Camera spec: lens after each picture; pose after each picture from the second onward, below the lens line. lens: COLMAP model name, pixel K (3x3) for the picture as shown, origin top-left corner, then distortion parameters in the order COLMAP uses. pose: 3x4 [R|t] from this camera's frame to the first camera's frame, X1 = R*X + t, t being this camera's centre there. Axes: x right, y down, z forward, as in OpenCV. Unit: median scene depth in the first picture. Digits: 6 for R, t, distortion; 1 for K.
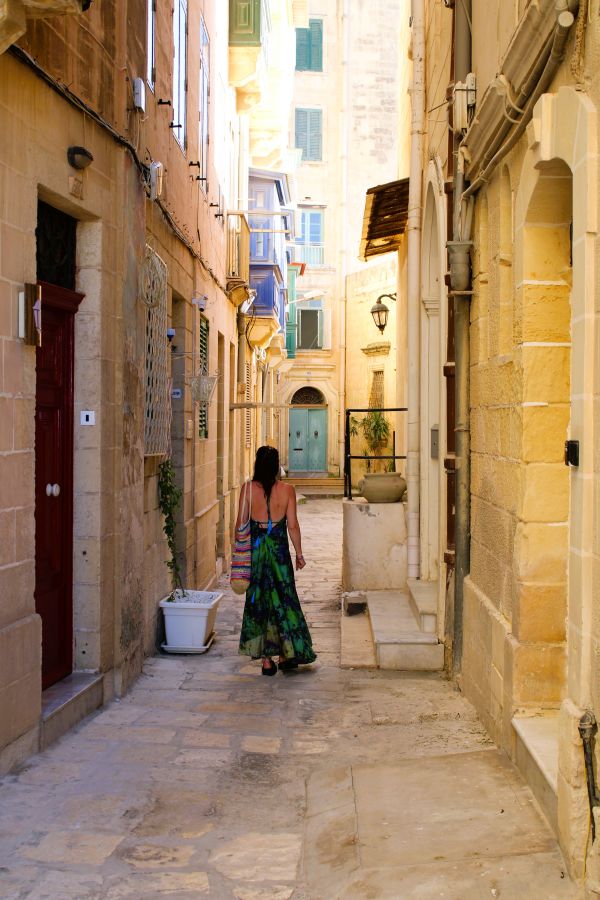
lens RADIAL K [[1130.2, 0, 299.4], [0, 1130.2, 489.2], [0, 0, 1]] dist [-0.092003, 0.109655]
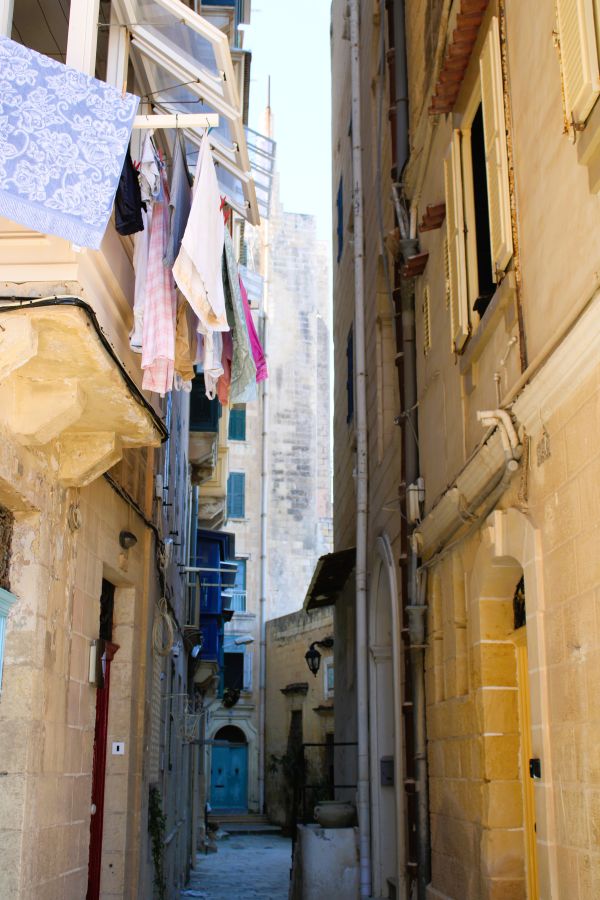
lens RADIAL K [[1130.2, 0, 299.4], [0, 1130.2, 489.2], [0, 0, 1]] dist [-0.092003, 0.109655]
pose [[0.994993, 0.019707, 0.097979, -0.108715], [0.009996, 0.955828, -0.293756, 0.024111], [-0.099440, 0.293265, 0.950846, -0.219819]]
